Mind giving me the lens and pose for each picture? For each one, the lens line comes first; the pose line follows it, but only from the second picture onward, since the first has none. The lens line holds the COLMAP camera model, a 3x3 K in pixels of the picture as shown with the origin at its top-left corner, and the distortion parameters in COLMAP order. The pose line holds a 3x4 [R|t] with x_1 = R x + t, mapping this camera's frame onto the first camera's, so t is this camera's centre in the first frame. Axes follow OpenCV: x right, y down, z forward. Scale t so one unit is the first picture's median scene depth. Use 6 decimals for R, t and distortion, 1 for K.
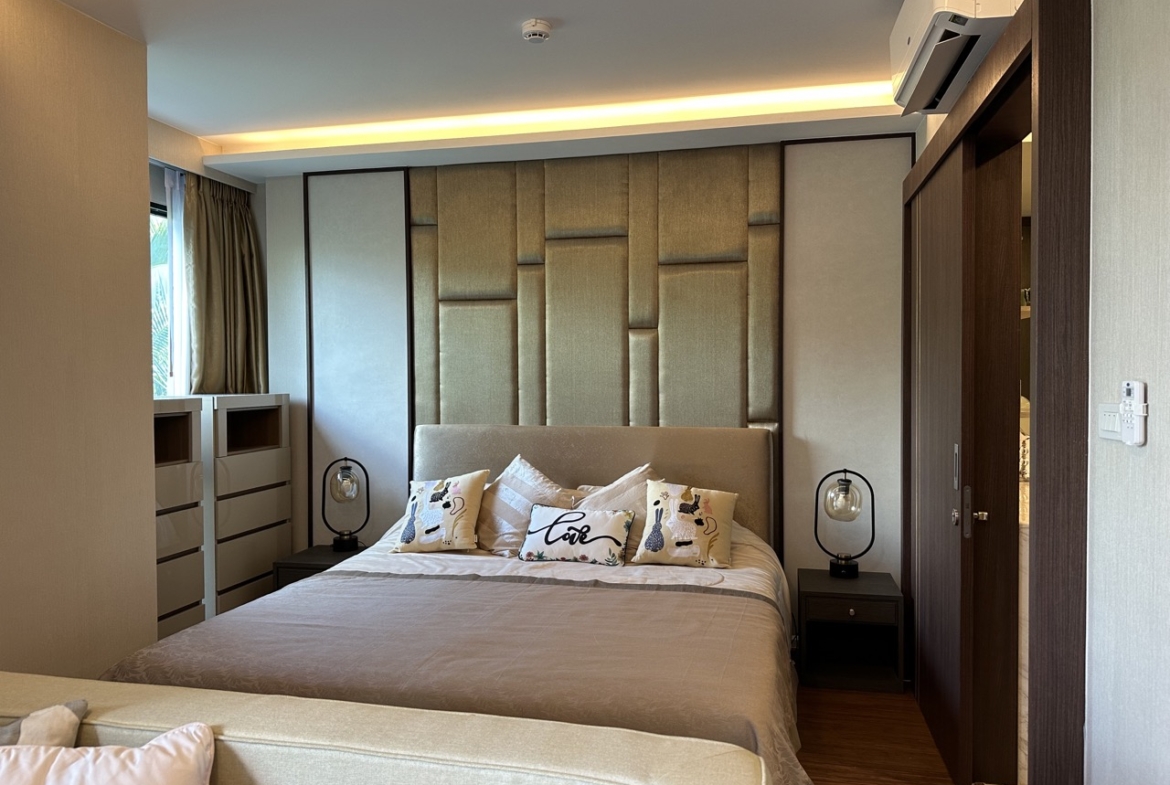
lens RADIAL K [[818.3, 0, 585.4], [0, 818.3, 395.1], [0, 0, 1]] dist [0.115498, -0.178031]
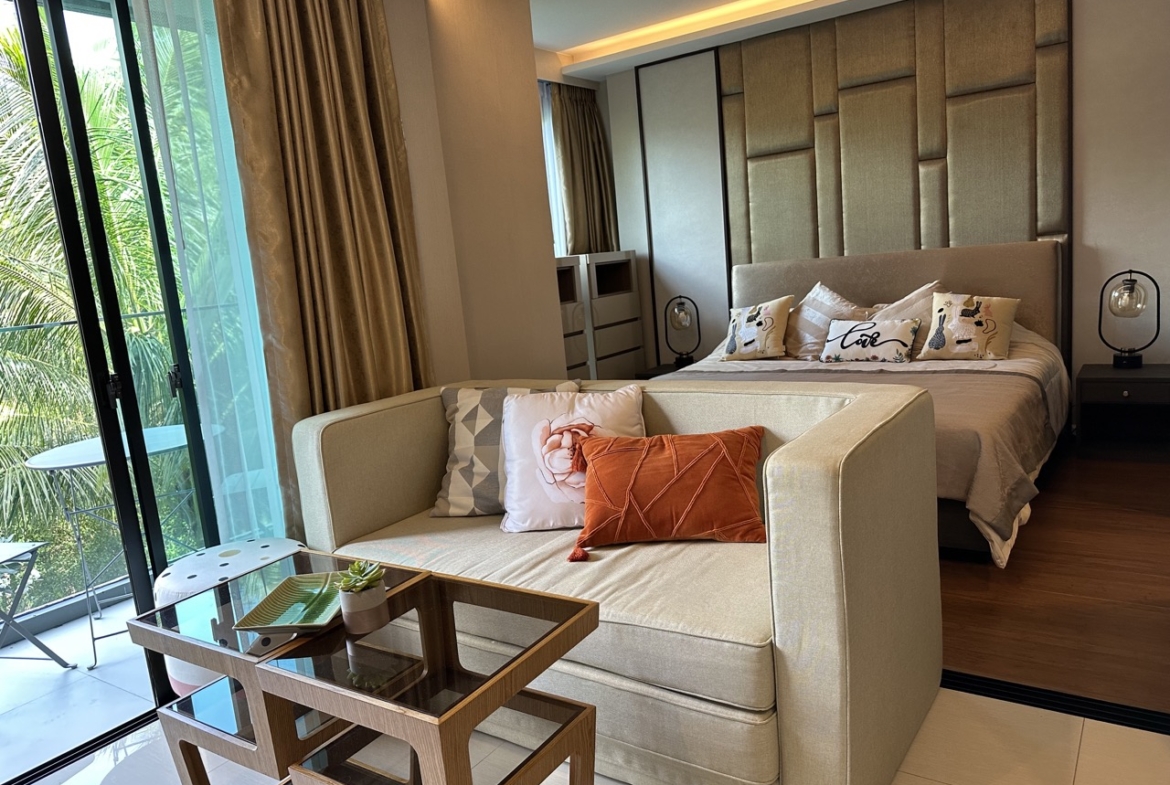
lens RADIAL K [[818.3, 0, 585.4], [0, 818.3, 395.1], [0, 0, 1]] dist [0.115498, -0.178031]
pose [[0.925979, -0.019020, -0.377095, 0.055947], [0.079536, 0.986146, 0.145567, 0.033149], [0.369102, -0.164785, 0.914664, -0.267010]]
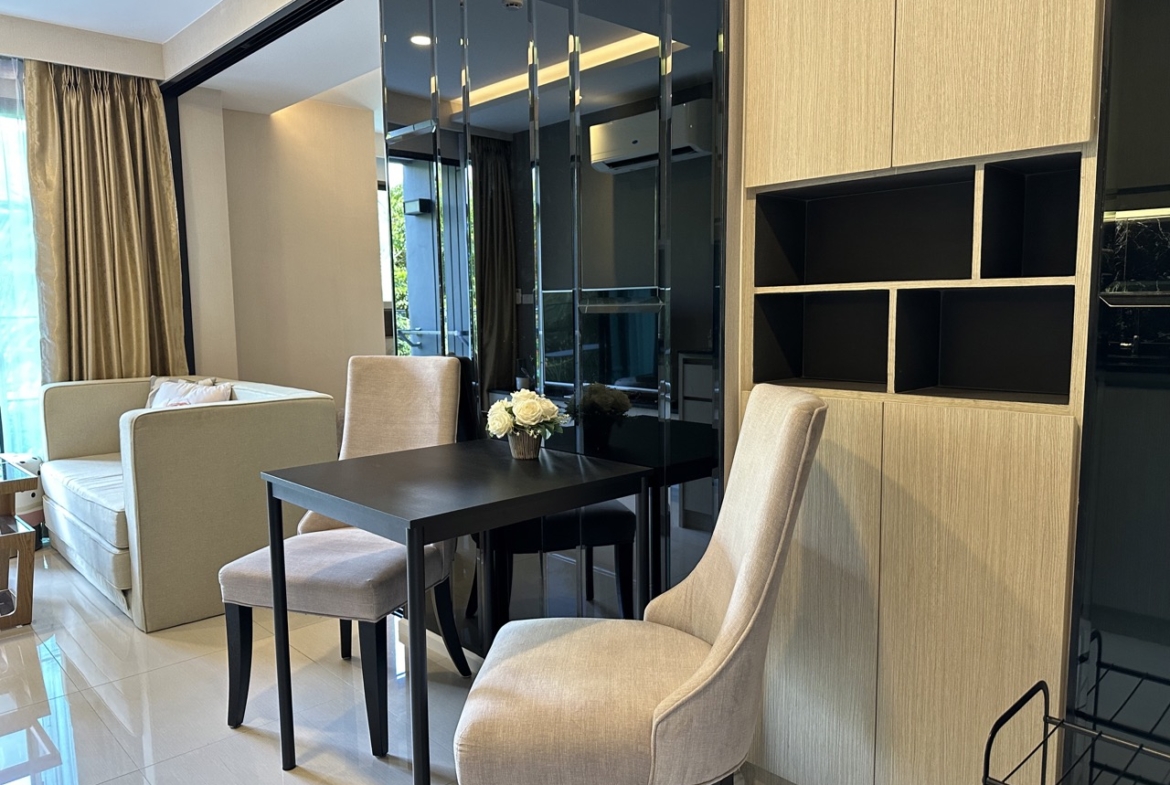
lens RADIAL K [[824.1, 0, 590.7], [0, 824.1, 388.6], [0, 0, 1]] dist [0.062982, -0.077316]
pose [[0.837693, 0.051299, -0.543727, 0.742869], [-0.006722, 0.996472, 0.083658, 0.038560], [0.546100, -0.066425, 0.835082, -0.282772]]
